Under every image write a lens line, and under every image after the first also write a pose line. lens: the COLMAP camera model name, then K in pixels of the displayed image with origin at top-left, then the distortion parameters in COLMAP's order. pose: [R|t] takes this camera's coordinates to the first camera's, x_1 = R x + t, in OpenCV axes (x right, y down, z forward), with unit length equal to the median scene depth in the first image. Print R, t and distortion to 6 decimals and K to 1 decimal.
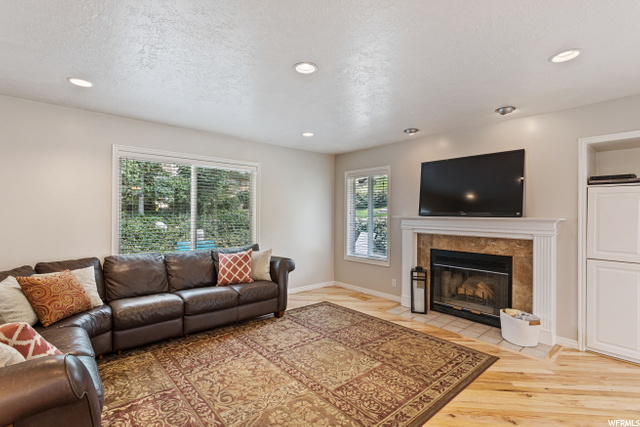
lens RADIAL K [[308.7, 0, 320.7], [0, 308.7, 208.0], [0, 0, 1]] dist [0.009273, 0.000668]
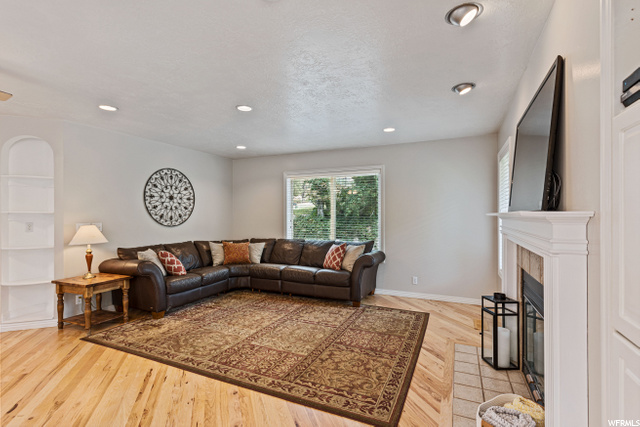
lens RADIAL K [[308.7, 0, 315.3], [0, 308.7, 217.0], [0, 0, 1]] dist [0.009273, 0.000668]
pose [[0.384425, -0.001990, -0.923154, 0.942092], [0.021102, 0.999755, 0.006632, 0.029425], [0.922915, -0.022030, 0.384373, 0.522846]]
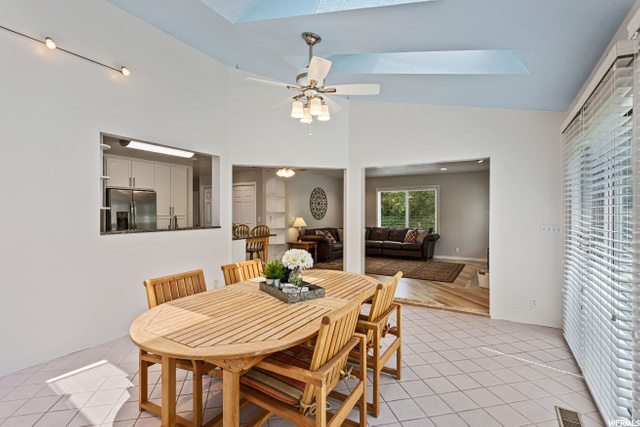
lens RADIAL K [[289.3, 0, 316.1], [0, 289.3, 211.9], [0, 0, 1]] dist [0.001881, 0.000001]
pose [[0.265347, -0.005296, -0.964138, 1.774465], [0.018470, 0.999829, -0.000409, 0.006827], [0.963976, -0.017699, 0.265400, -0.240833]]
